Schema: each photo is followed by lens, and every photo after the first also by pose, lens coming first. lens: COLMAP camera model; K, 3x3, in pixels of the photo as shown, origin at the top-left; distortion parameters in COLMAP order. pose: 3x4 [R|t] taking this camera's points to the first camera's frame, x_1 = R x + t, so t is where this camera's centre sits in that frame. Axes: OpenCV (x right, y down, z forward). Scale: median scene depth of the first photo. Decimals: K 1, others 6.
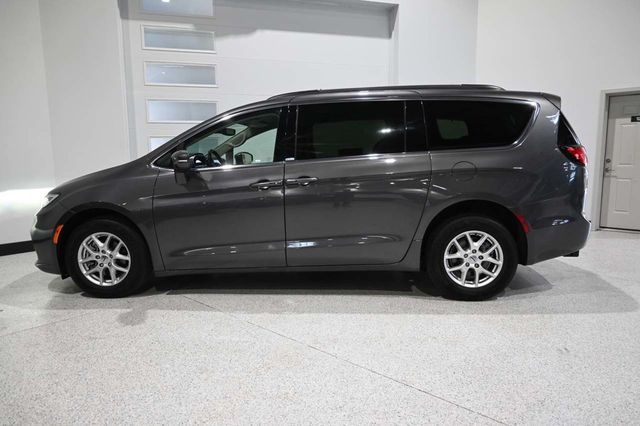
lens RADIAL K [[438.6, 0, 319.3], [0, 438.6, 212.2], [0, 0, 1]] dist [-0.005221, 0.000561]
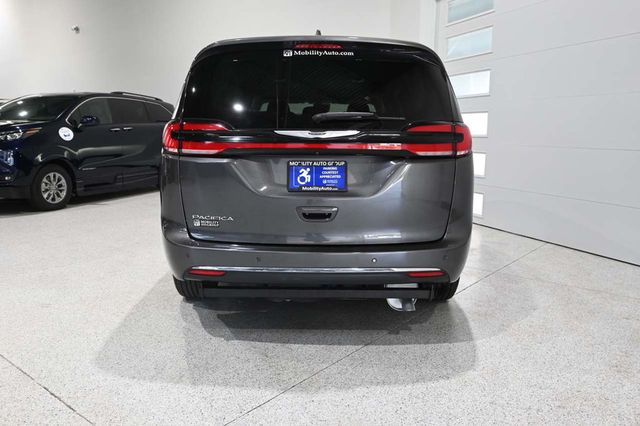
lens RADIAL K [[506.2, 0, 314.3], [0, 506.2, 215.2], [0, 0, 1]] dist [-0.030007, 0.000382]
pose [[0.053131, 0.168692, -0.984236, 1.425130], [-0.138272, 0.977376, 0.160052, -0.168259], [0.988968, 0.127589, 0.075254, 1.208881]]
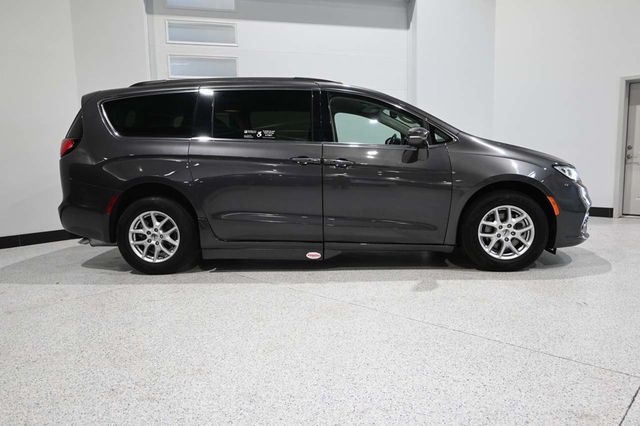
lens RADIAL K [[470.1, 0, 319.2], [0, 470.1, 212.5], [0, 0, 1]] dist [-0.001272, 0.000928]
pose [[0.999852, -0.010984, -0.013234, -0.066563], [0.010787, 0.999831, -0.014881, 0.075442], [0.013396, 0.014736, 0.999802, -0.150279]]
